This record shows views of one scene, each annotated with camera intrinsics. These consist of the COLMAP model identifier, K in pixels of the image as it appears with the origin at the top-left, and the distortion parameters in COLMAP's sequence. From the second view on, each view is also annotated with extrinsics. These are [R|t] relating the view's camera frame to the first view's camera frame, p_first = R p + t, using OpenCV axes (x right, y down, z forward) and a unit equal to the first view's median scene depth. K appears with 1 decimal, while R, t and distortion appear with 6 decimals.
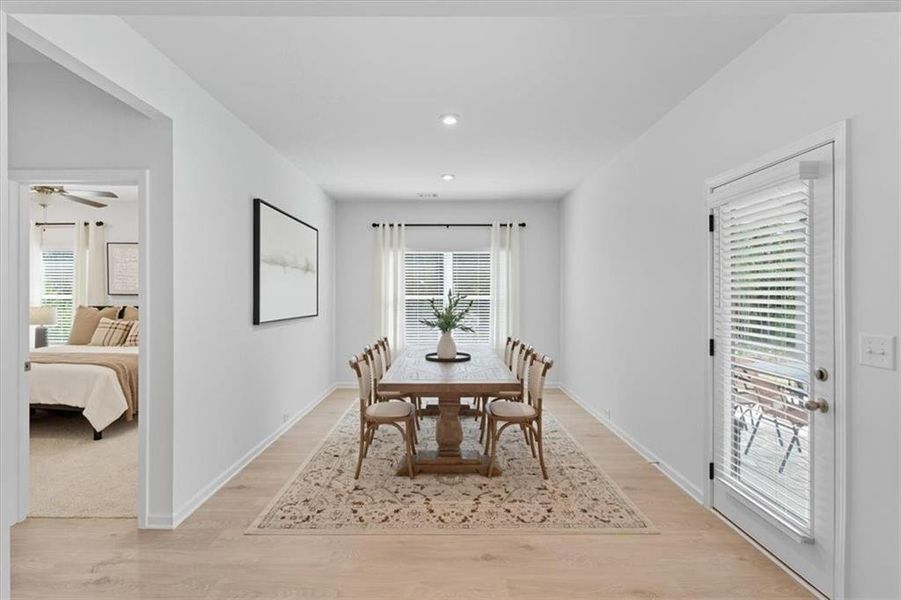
lens RADIAL K [[413.6, 0, 448.6], [0, 413.6, 298.1], [0, 0, 1]] dist [-0.007465, 0.003446]
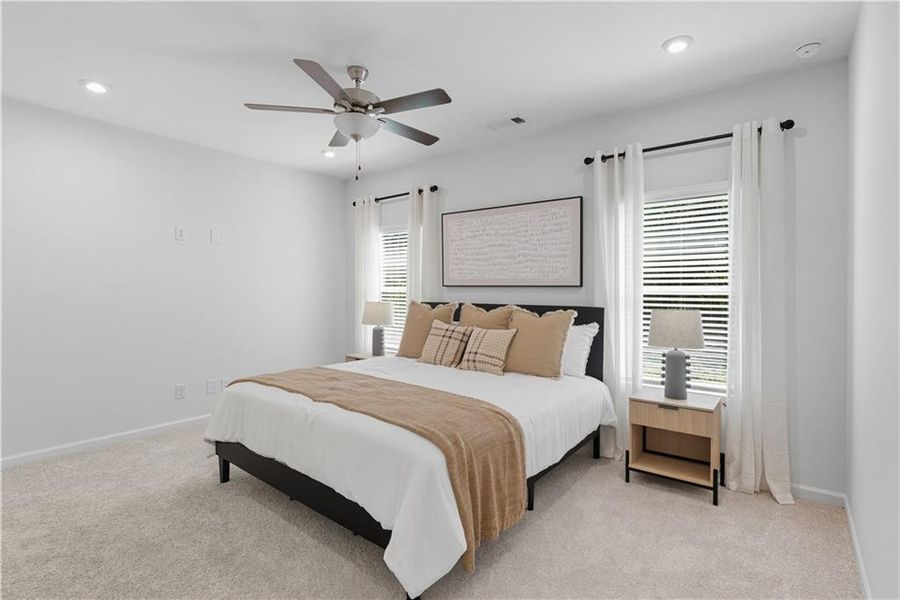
lens RADIAL K [[413.2, 0, 451.1], [0, 413.2, 296.2], [0, 0, 1]] dist [-0.007465, 0.003446]
pose [[0.771249, 0.006736, -0.636498, -0.391509], [-0.001940, 0.999964, 0.008231, 0.003211], [0.636531, -0.005113, 0.771234, 0.497972]]
